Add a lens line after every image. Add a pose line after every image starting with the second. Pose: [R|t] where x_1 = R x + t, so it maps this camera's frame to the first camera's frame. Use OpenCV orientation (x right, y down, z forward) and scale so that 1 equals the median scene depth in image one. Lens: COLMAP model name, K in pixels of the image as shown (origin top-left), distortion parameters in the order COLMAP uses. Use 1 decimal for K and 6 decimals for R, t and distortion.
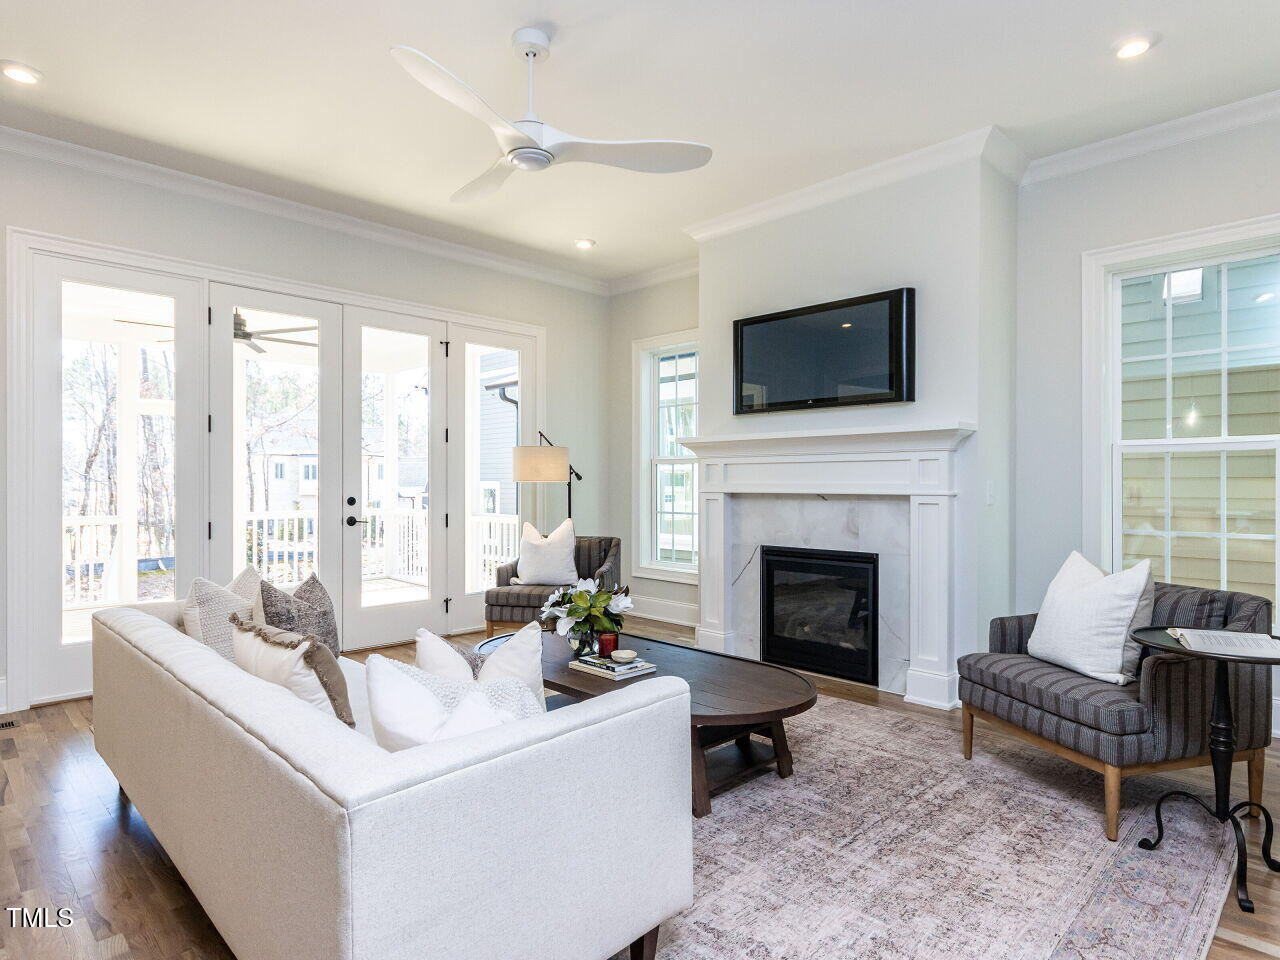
lens RADIAL K [[734.0, 0, 649.0], [0, 734.0, 490.2], [0, 0, 1]] dist [0.006104, -0.000820]
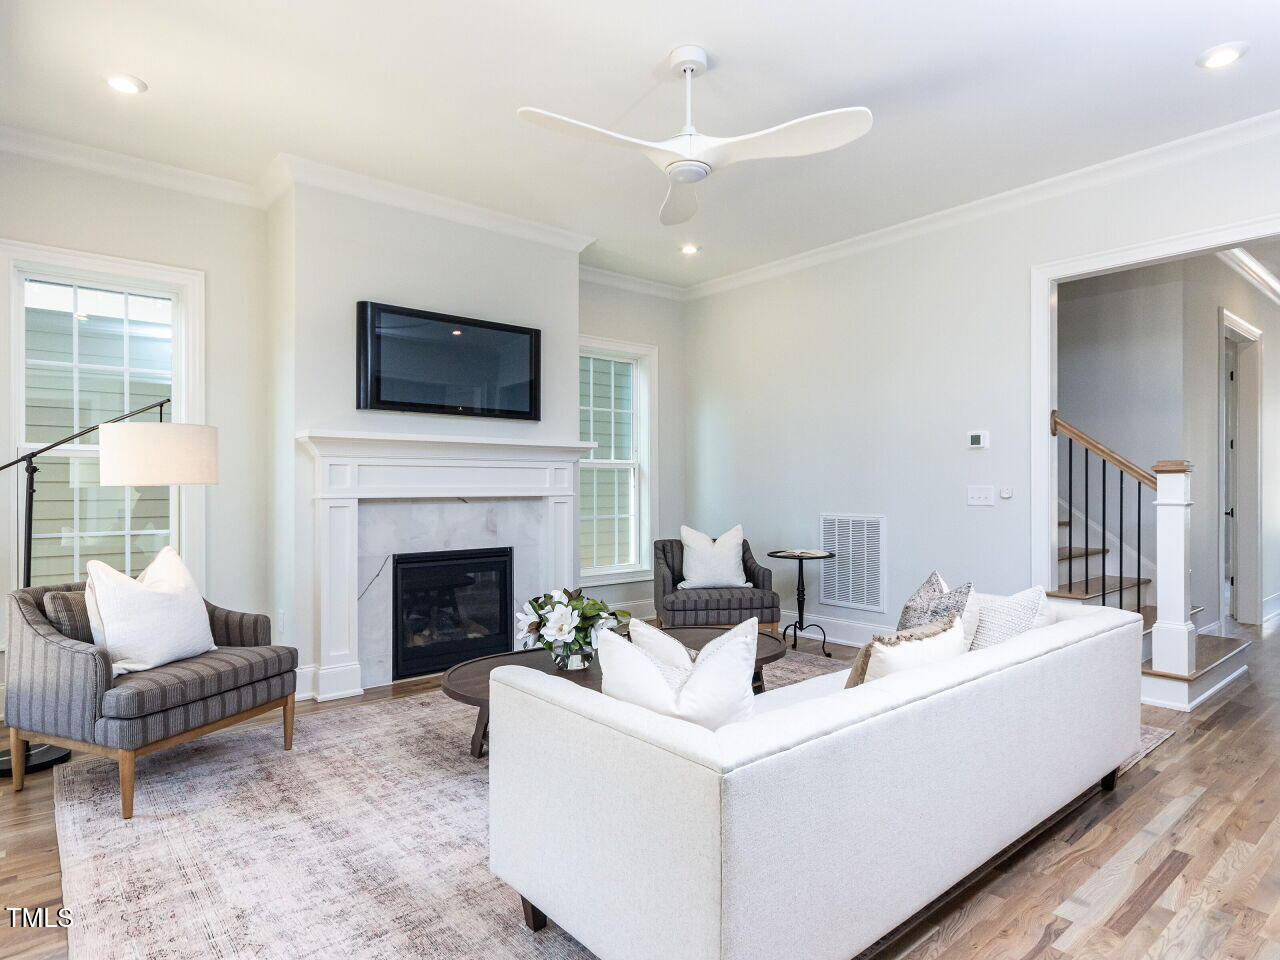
lens RADIAL K [[734.0, 0, 636.7], [0, 734.0, 480.7], [0, 0, 1]] dist [0.006104, -0.000820]
pose [[0.107341, 0.004021, 0.994214, -0.788720], [0.010539, 0.999931, -0.005182, -0.009913], [-0.994166, 0.011035, 0.107292, 0.637599]]
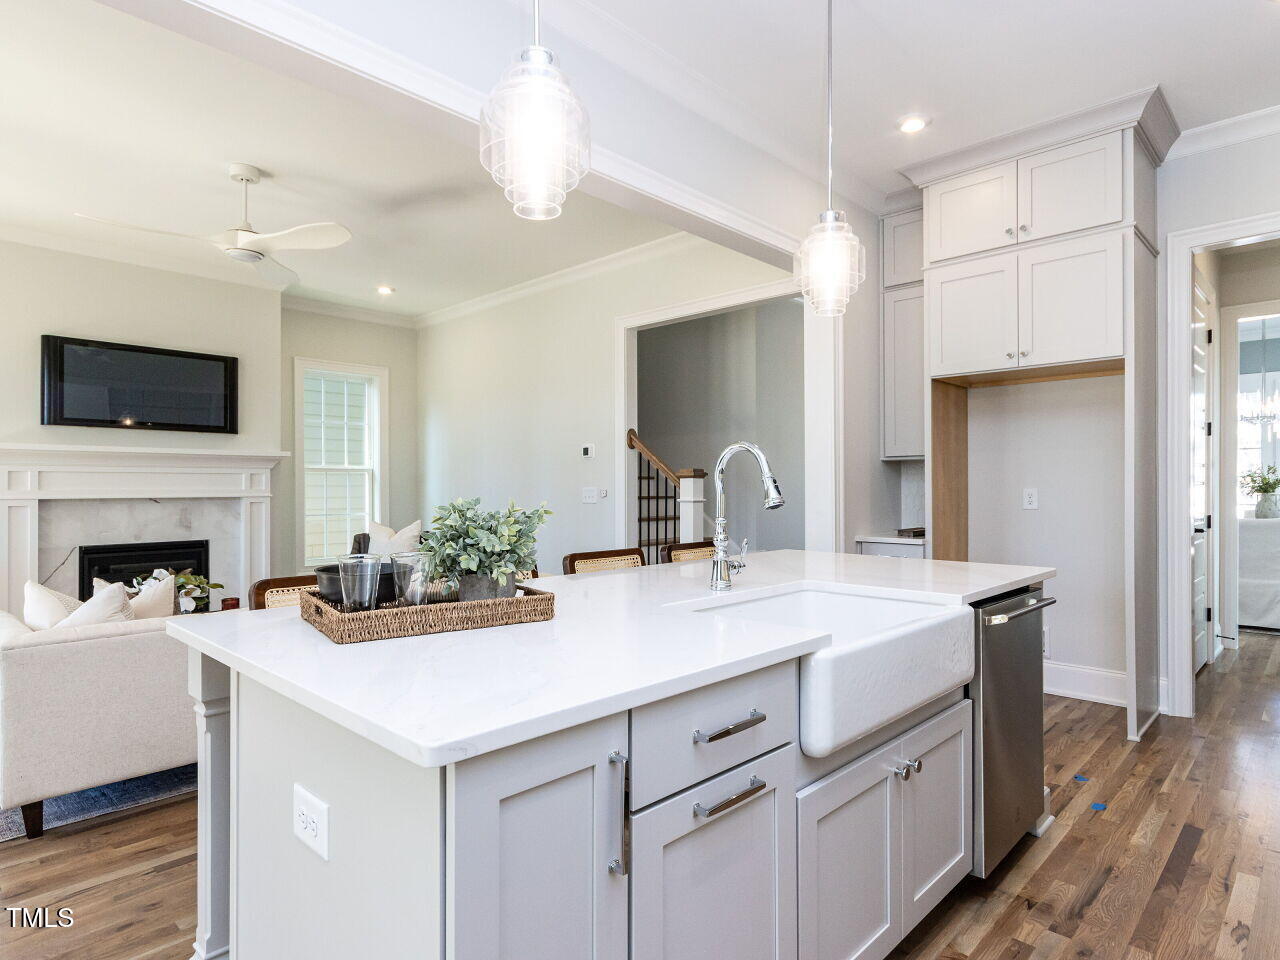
lens RADIAL K [[734.0, 0, 638.3], [0, 734.0, 477.2], [0, 0, 1]] dist [0.006104, -0.000820]
pose [[0.007609, 0.012738, 0.999890, -1.019756], [0.012372, 0.999841, -0.012831, -0.004019], [-0.999895, 0.012468, 0.007450, 0.160757]]
